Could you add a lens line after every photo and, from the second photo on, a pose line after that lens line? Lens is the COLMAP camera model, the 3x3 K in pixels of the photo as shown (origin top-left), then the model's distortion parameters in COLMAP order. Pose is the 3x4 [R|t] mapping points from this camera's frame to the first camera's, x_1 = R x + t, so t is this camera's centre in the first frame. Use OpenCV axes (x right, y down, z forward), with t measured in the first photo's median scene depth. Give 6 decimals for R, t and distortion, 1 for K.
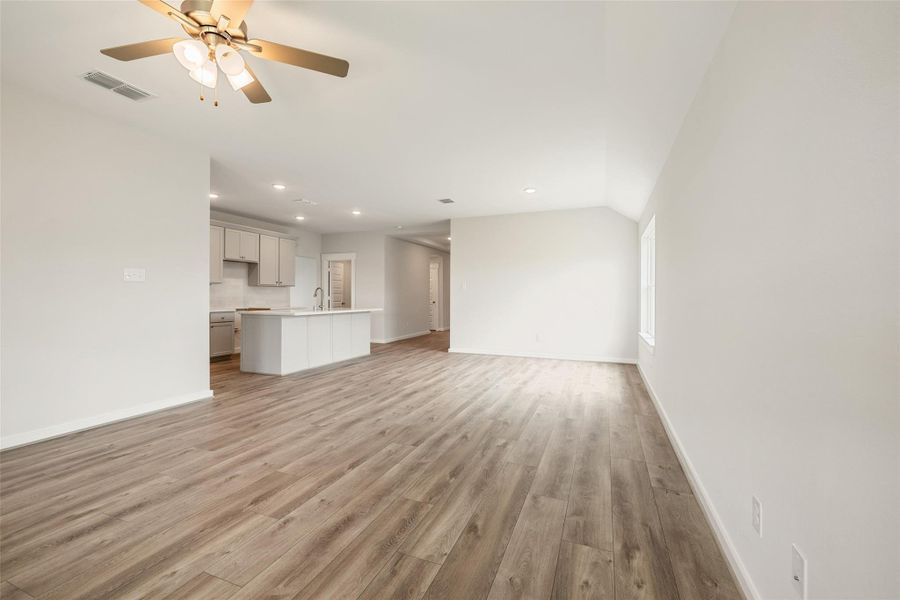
lens RADIAL K [[377.6, 0, 450.1], [0, 377.6, 298.6], [0, 0, 1]] dist [0.001895, 0.000444]
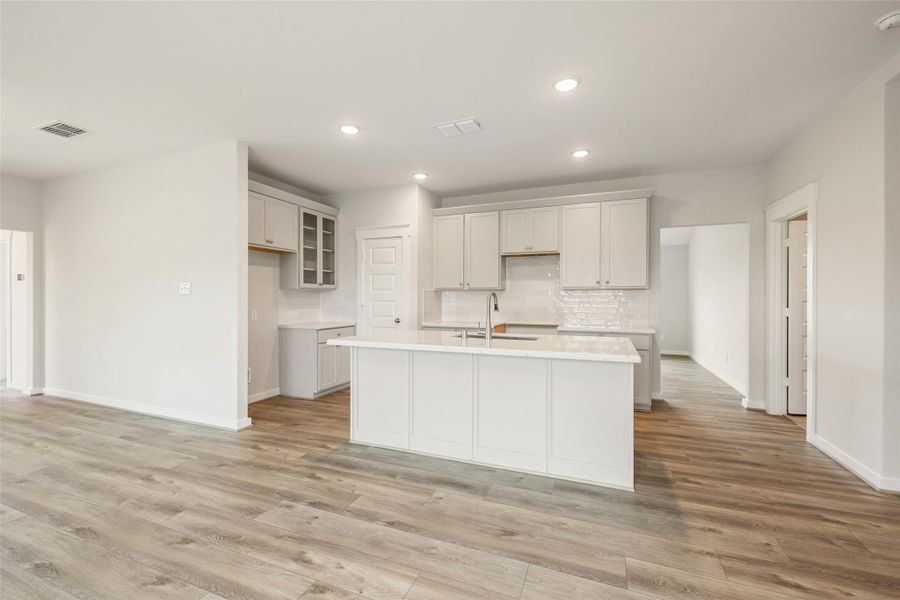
lens RADIAL K [[379.8, 0, 450.2], [0, 379.8, 299.0], [0, 0, 1]] dist [0.001542, 0.000631]
pose [[0.000510, -0.001034, -0.999999, 0.220007], [-0.006794, 0.999976, -0.001037, -0.032462], [0.999977, 0.006795, 0.000503, 1.597935]]
